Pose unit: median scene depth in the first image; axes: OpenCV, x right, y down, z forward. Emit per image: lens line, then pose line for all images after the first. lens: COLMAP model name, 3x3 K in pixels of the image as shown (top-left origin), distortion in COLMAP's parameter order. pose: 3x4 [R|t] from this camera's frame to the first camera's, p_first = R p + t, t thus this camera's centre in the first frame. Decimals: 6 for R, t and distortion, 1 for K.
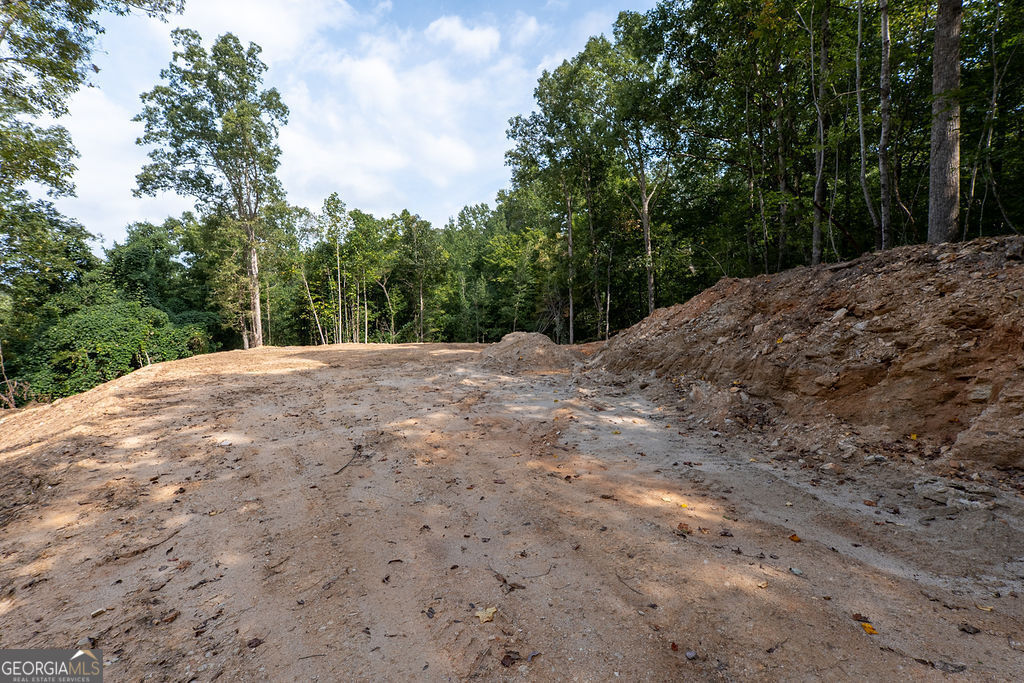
lens RADIAL K [[437.9, 0, 507.1], [0, 437.9, 337.1], [0, 0, 1]] dist [-0.001796, 0.002984]
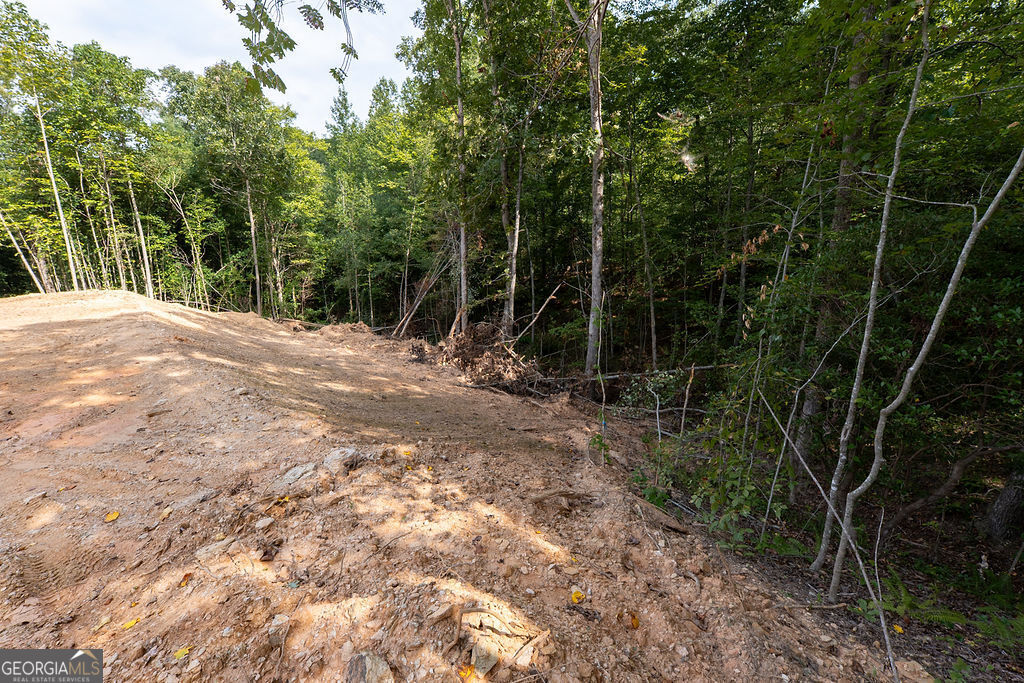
lens RADIAL K [[437.9, 0, 510.4], [0, 437.9, 337.1], [0, 0, 1]] dist [-0.001796, 0.002984]
pose [[0.999323, 0.013585, 0.034178, 0.195875], [-0.019821, 0.981710, 0.189346, -0.053929], [-0.030981, -0.189896, 0.981315, 0.456683]]
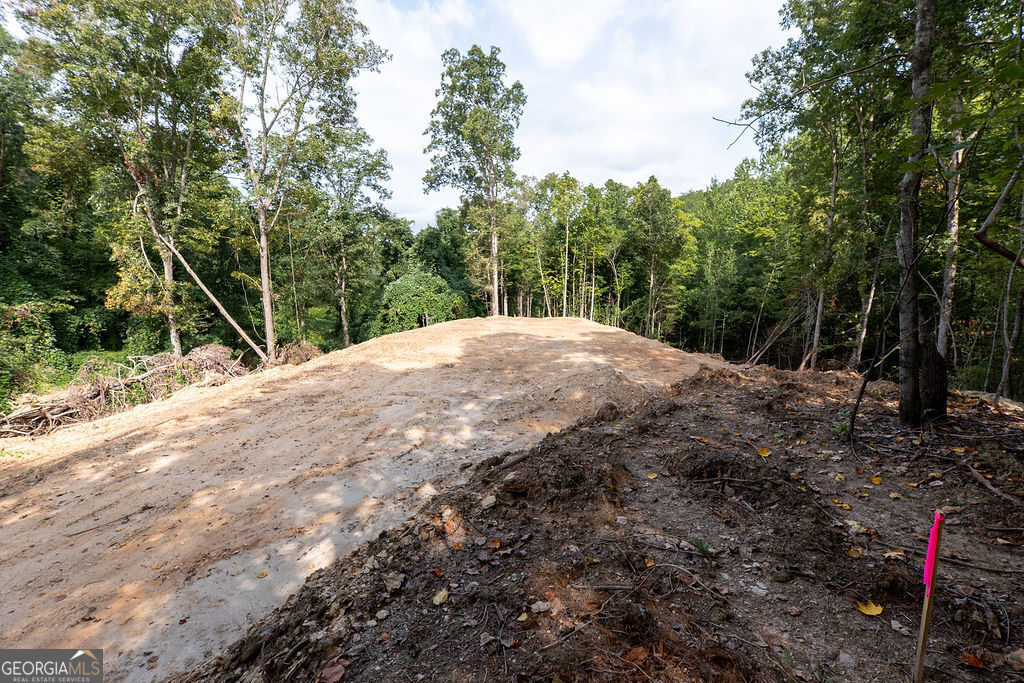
lens RADIAL K [[437.9, 0, 520.4], [0, 437.9, 336.2], [0, 0, 1]] dist [-0.001796, 0.002984]
pose [[0.806134, 0.115823, -0.580287, 0.180580], [-0.056750, 0.991269, 0.119017, -0.068737], [0.589006, -0.063012, 0.805669, 0.085006]]
